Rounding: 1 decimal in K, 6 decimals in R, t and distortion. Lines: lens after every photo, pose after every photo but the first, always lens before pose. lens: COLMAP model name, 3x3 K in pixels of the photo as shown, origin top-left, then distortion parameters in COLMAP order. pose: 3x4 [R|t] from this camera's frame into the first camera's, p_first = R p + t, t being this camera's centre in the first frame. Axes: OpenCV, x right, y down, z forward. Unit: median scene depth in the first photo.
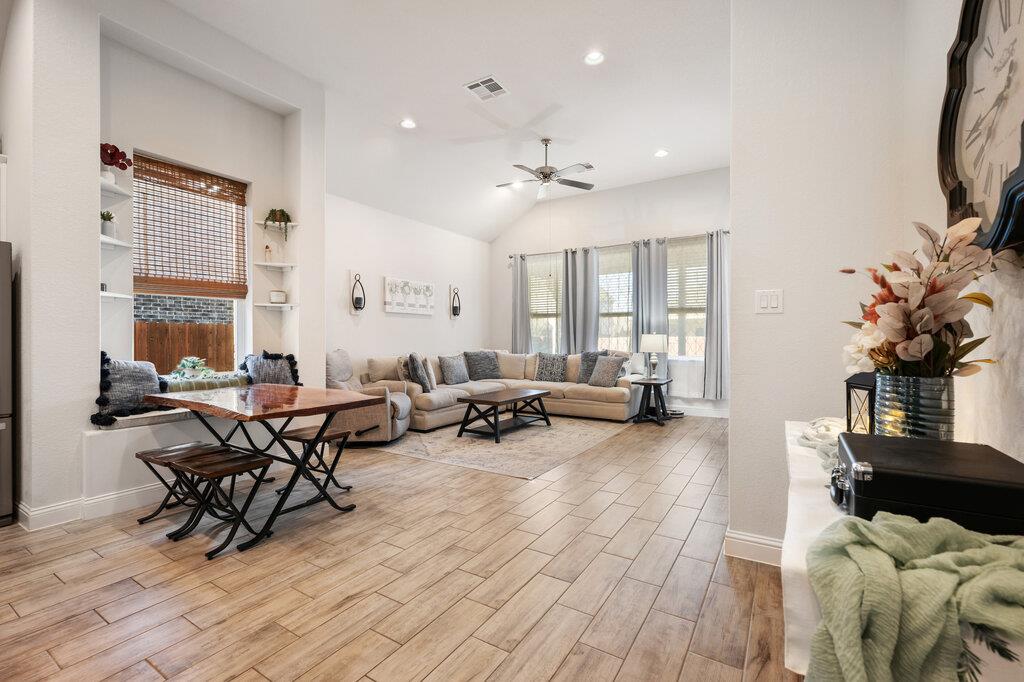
lens RADIAL K [[447.0, 0, 510.6], [0, 447.0, 338.9], [0, 0, 1]] dist [0.000209, -0.000661]
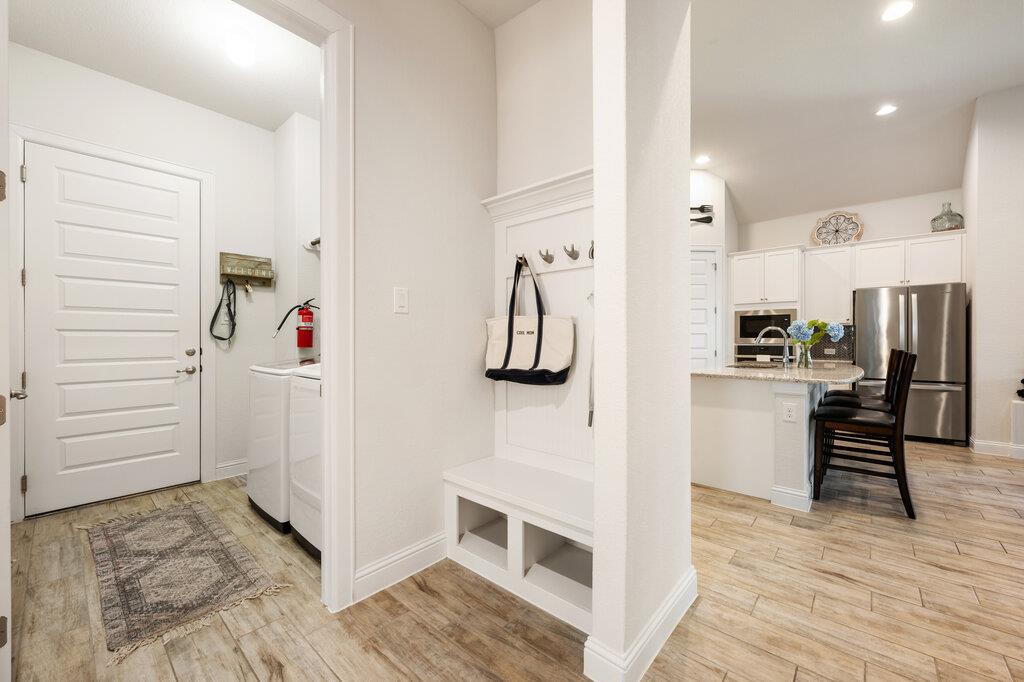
lens RADIAL K [[407.1, 0, 514.1], [0, 407.1, 339.9], [0, 0, 1]] dist [0.000052, 0.000072]
pose [[-0.172345, -0.001443, -0.985036, 0.449595], [-0.002112, 0.999997, -0.001095, 0.005045], [0.985034, 0.001891, -0.172348, -0.273719]]
